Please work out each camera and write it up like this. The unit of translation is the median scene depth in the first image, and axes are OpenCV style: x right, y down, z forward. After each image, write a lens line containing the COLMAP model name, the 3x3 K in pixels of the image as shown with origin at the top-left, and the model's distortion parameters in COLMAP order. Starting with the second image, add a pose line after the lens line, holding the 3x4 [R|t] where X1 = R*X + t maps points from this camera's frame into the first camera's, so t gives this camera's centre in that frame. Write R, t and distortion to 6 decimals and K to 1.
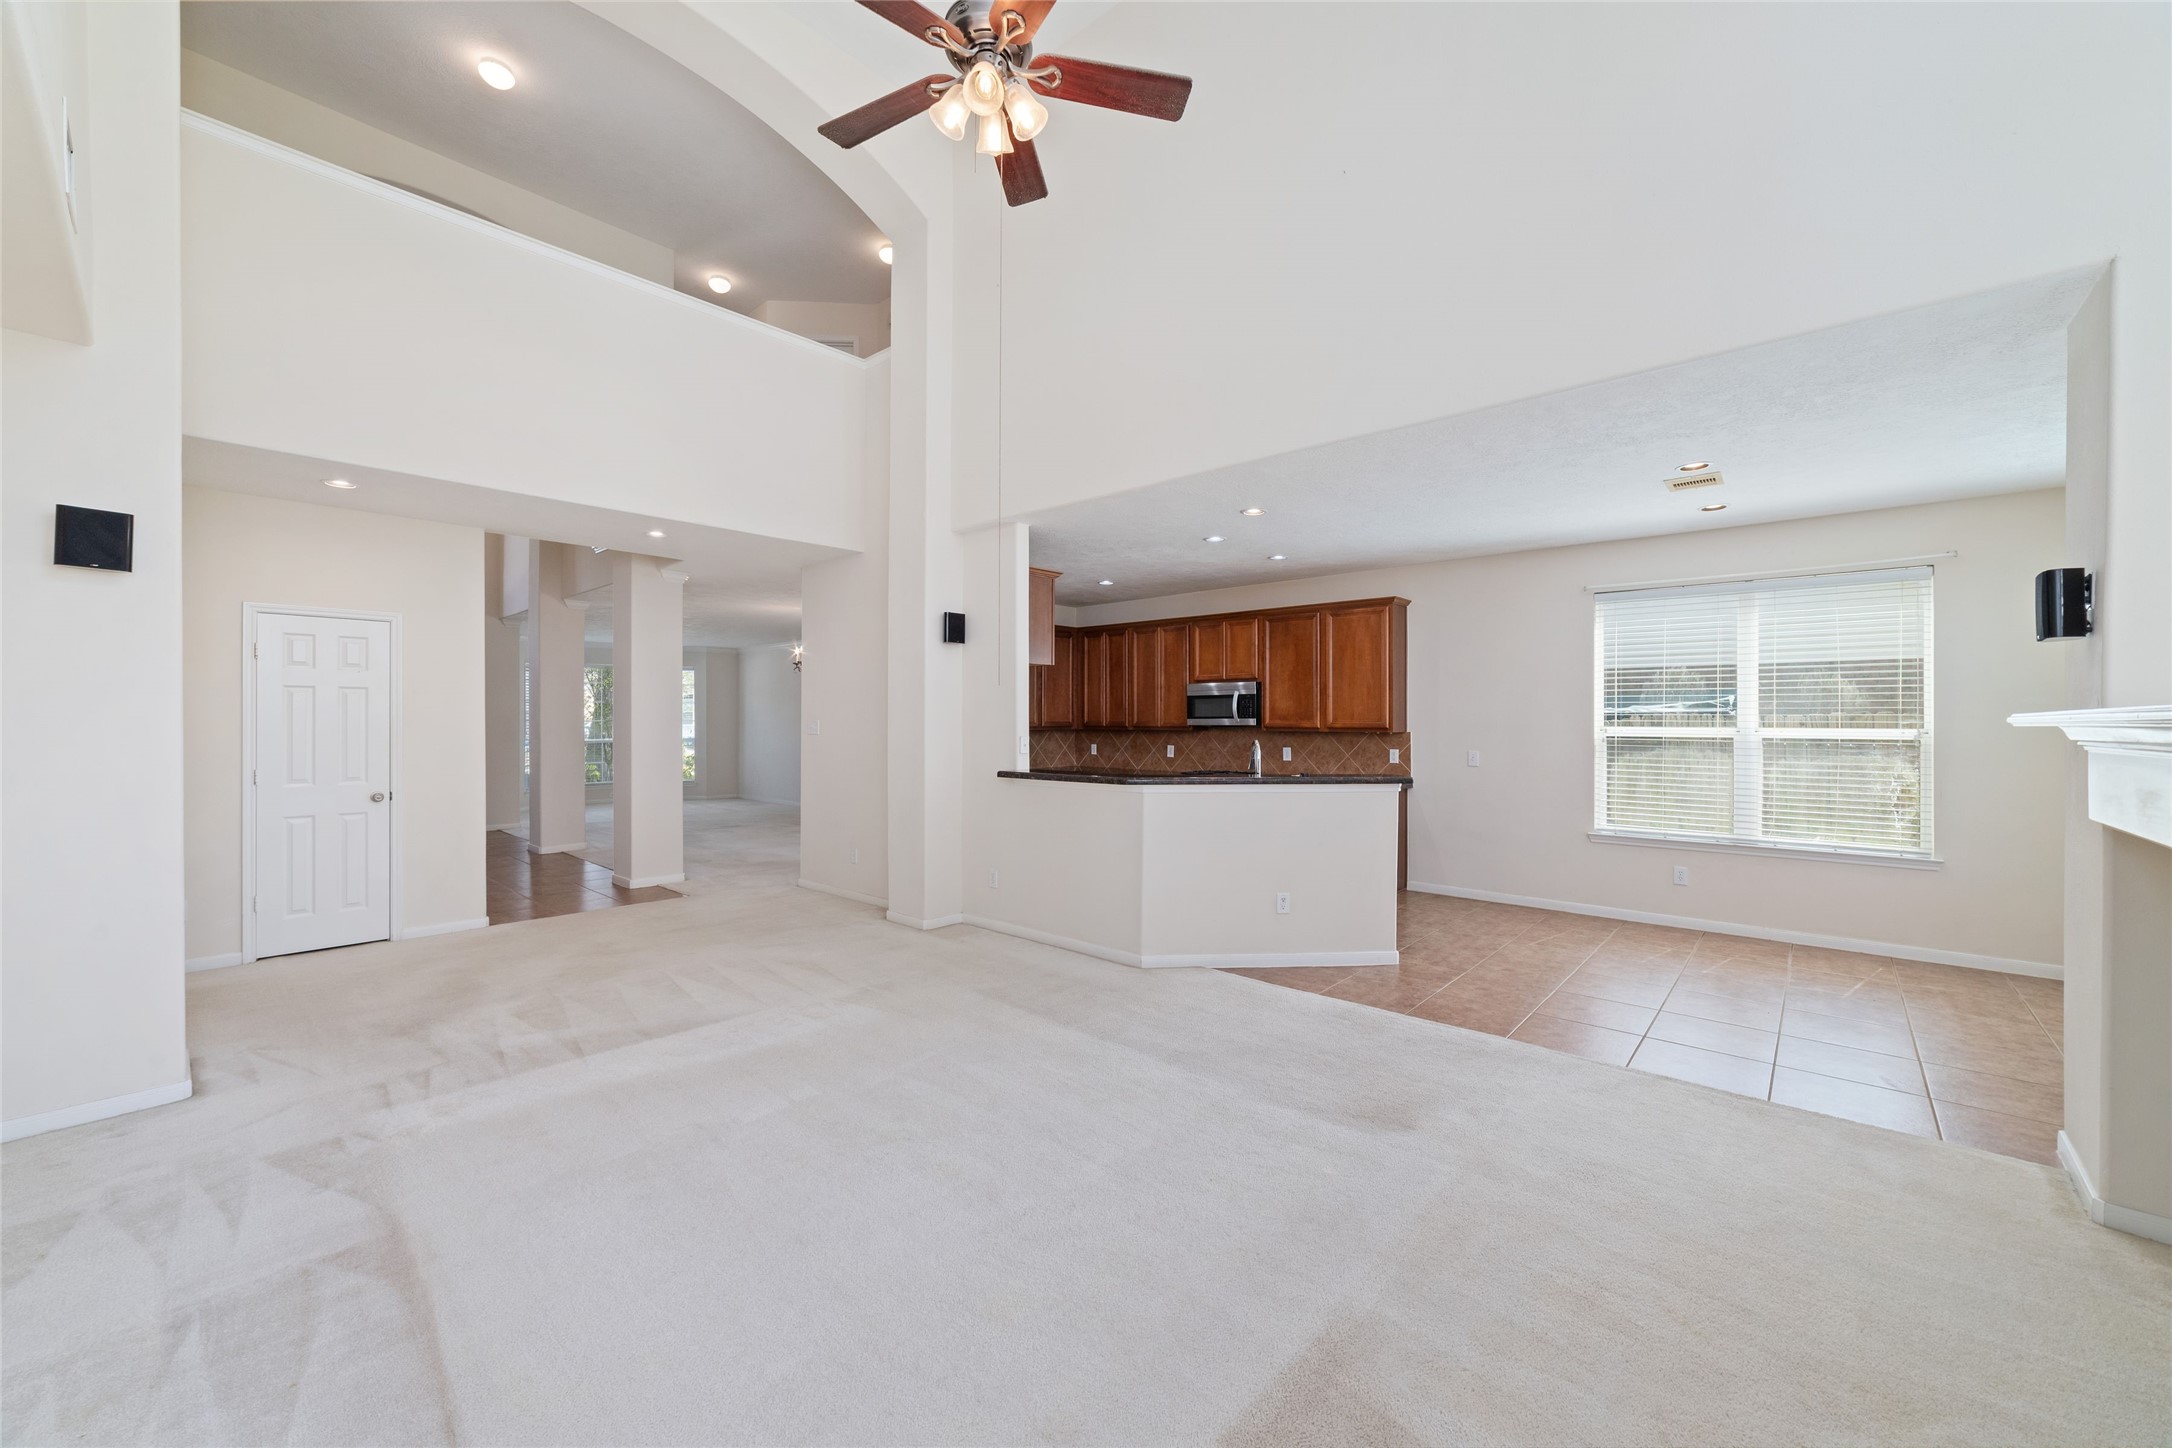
lens RADIAL K [[834.3, 0, 1090.1], [0, 834.3, 720.1], [0, 0, 1]] dist [-0.021896, 0.009051]
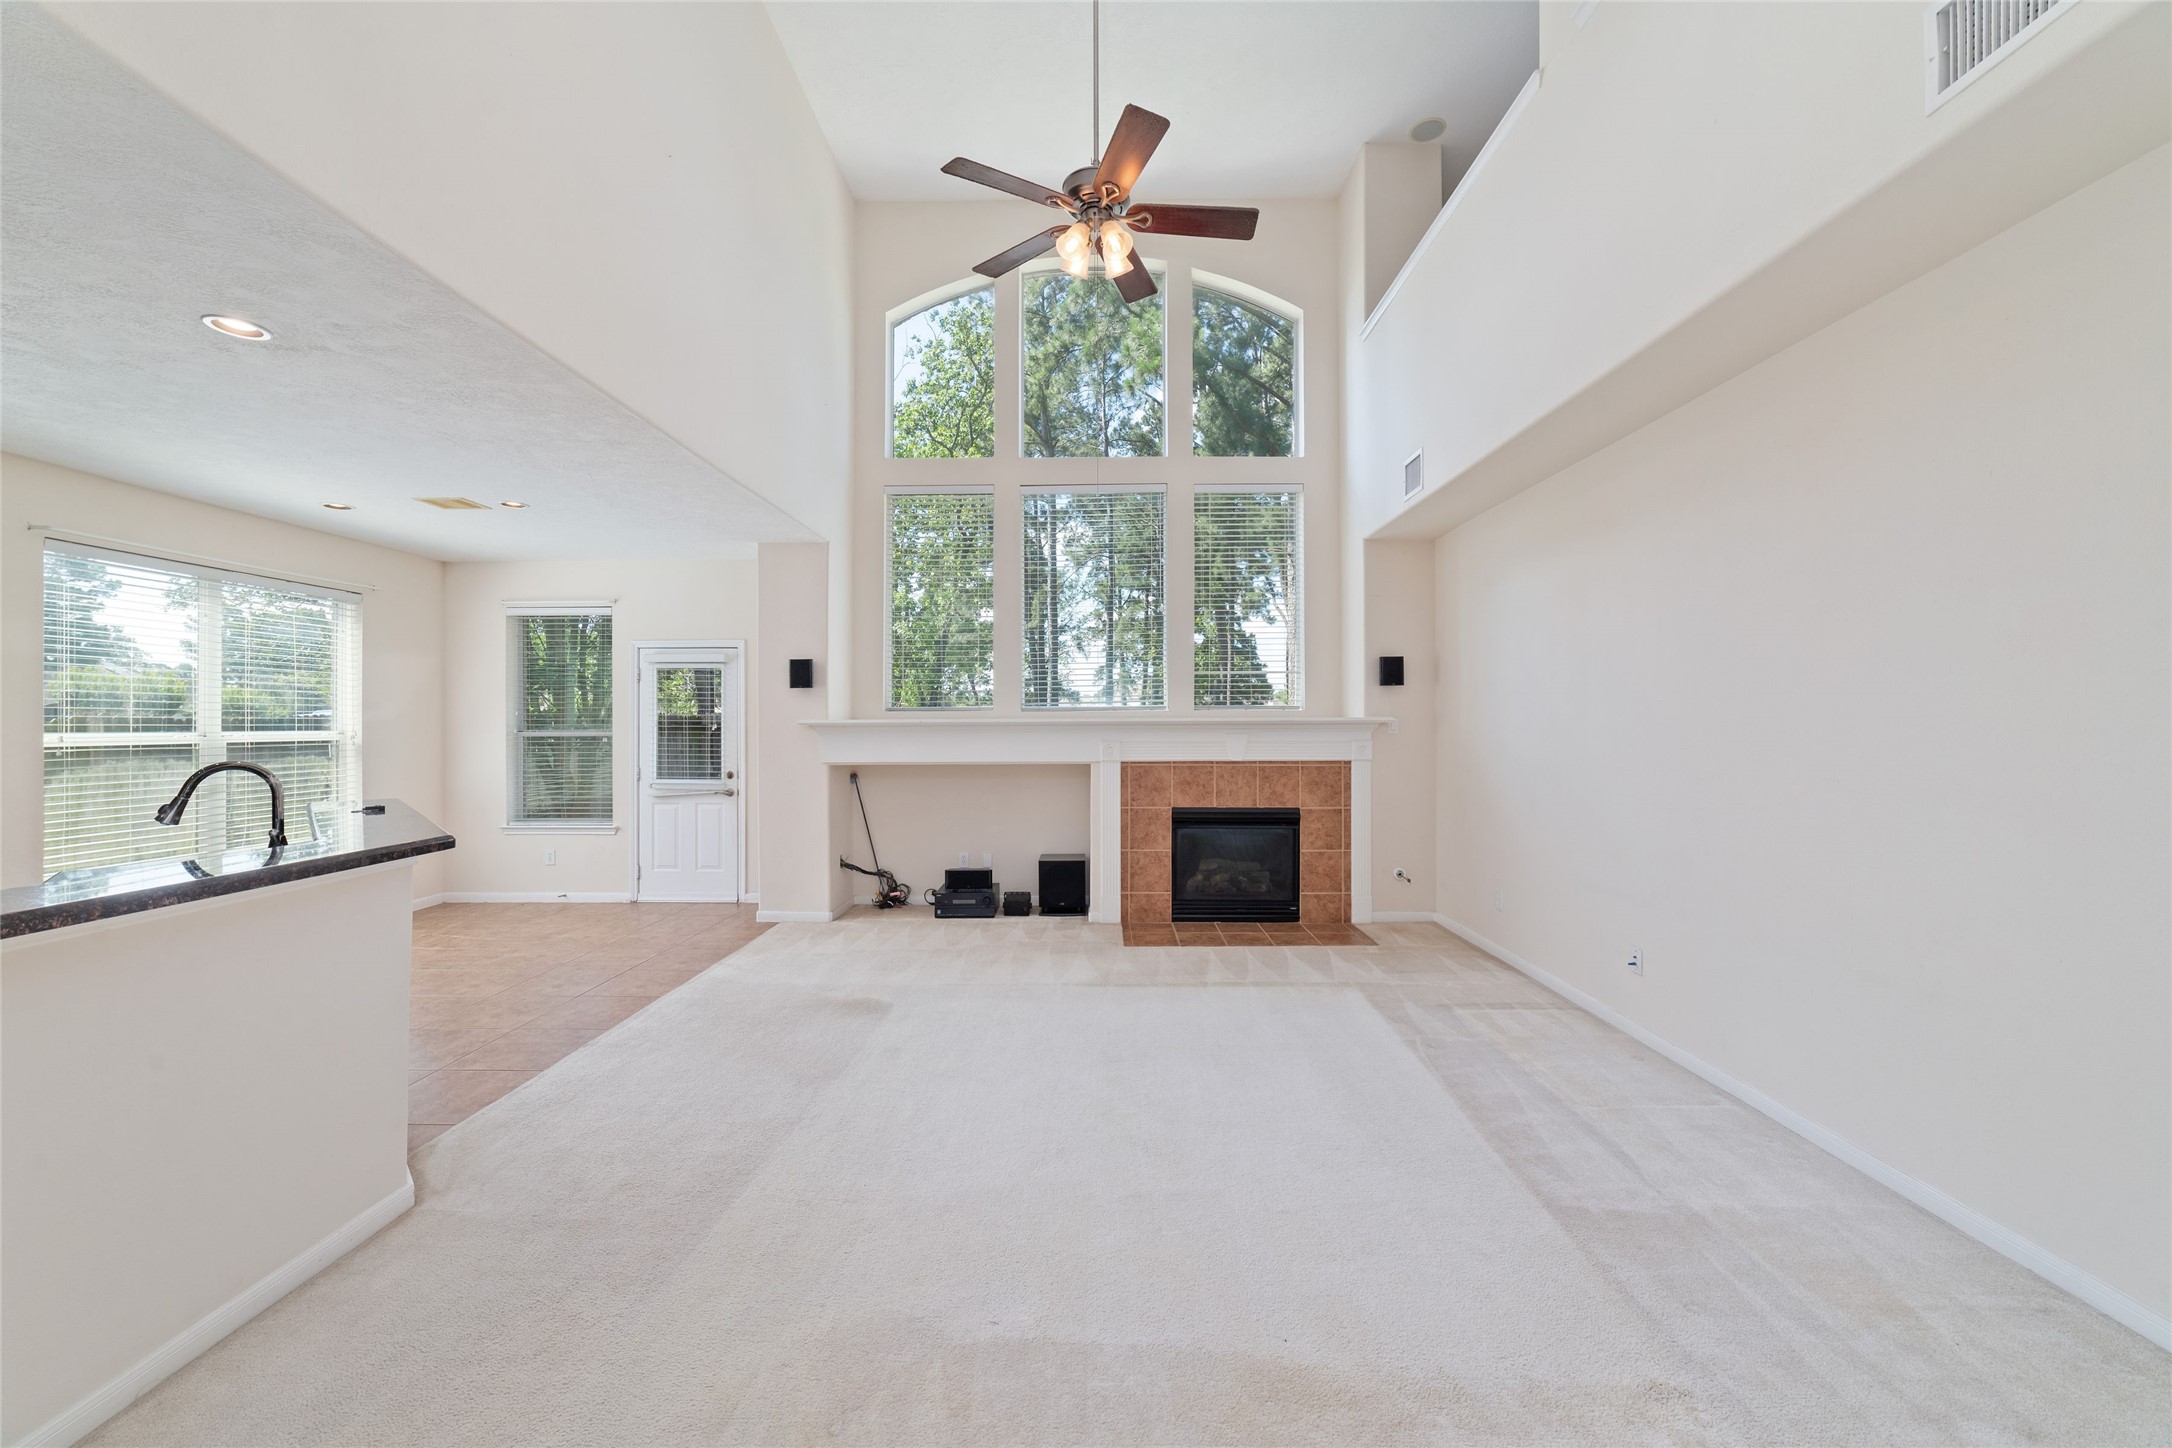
lens RADIAL K [[834.3, 0, 1090.1], [0, 834.3, 720.1], [0, 0, 1]] dist [-0.021896, 0.009051]
pose [[-0.658475, 0.004175, 0.752591, -0.377855], [0.001369, 0.999990, -0.004350, 0.000958], [-0.752601, -0.001834, -0.658474, 0.641168]]
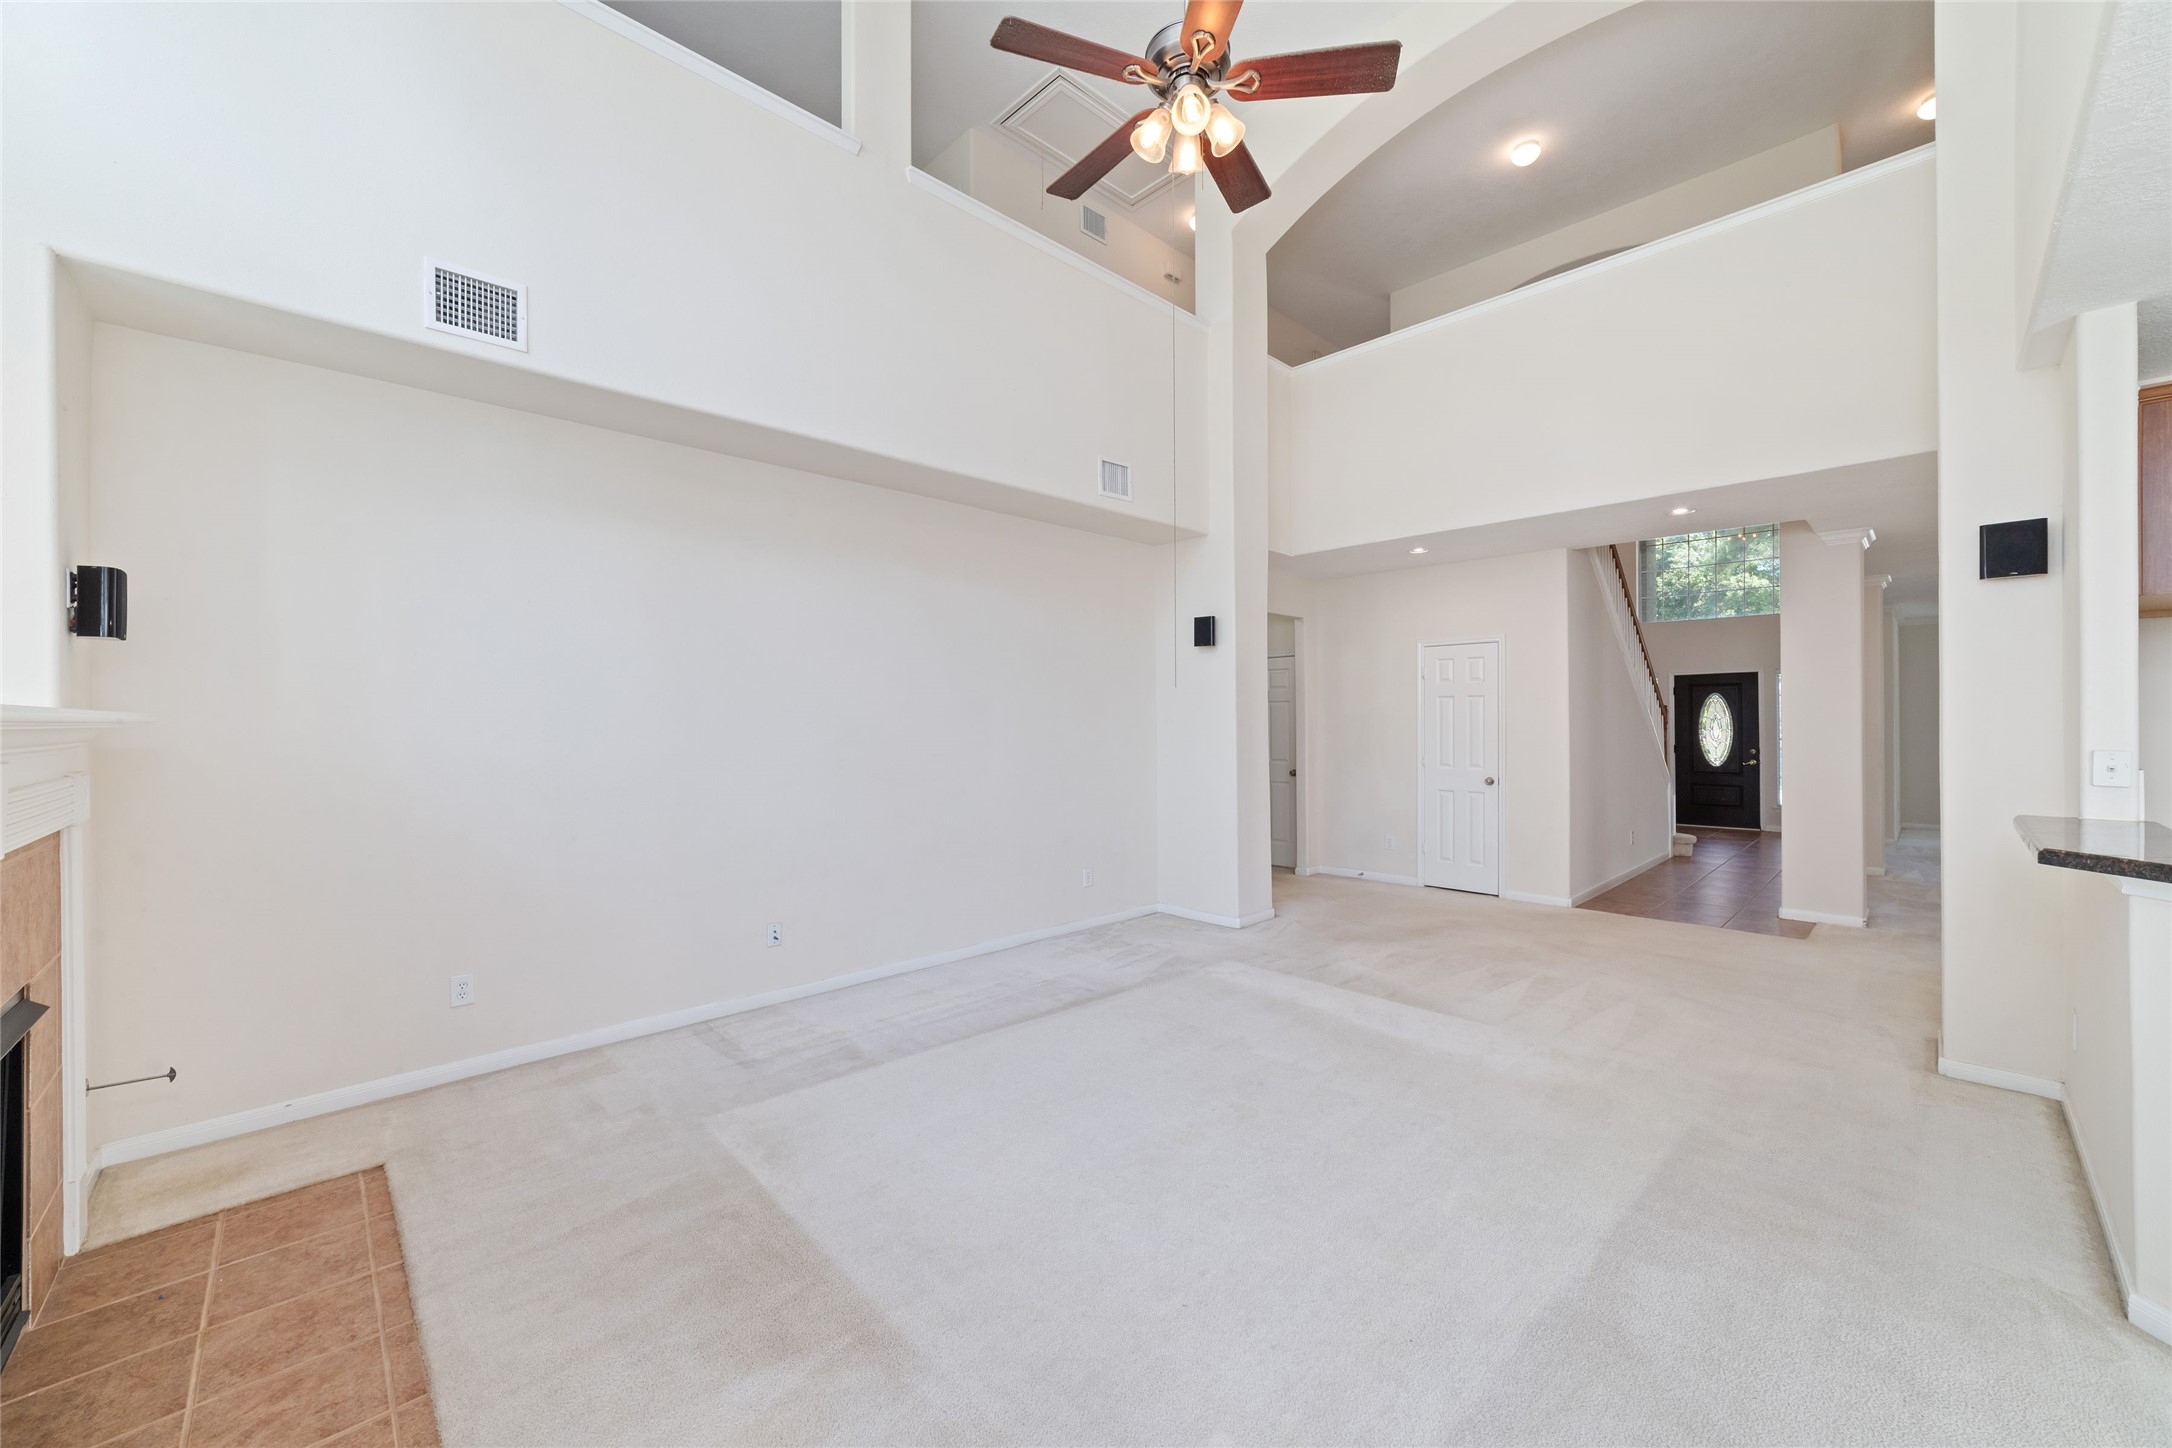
lens RADIAL K [[834.3, 0, 1090.1], [0, 834.3, 720.1], [0, 0, 1]] dist [-0.021896, 0.009051]
pose [[-0.068881, -0.003859, -0.997617, 0.314112], [0.004073, 0.999983, -0.004149, 0.001037], [0.997617, -0.004349, -0.068864, 0.325270]]
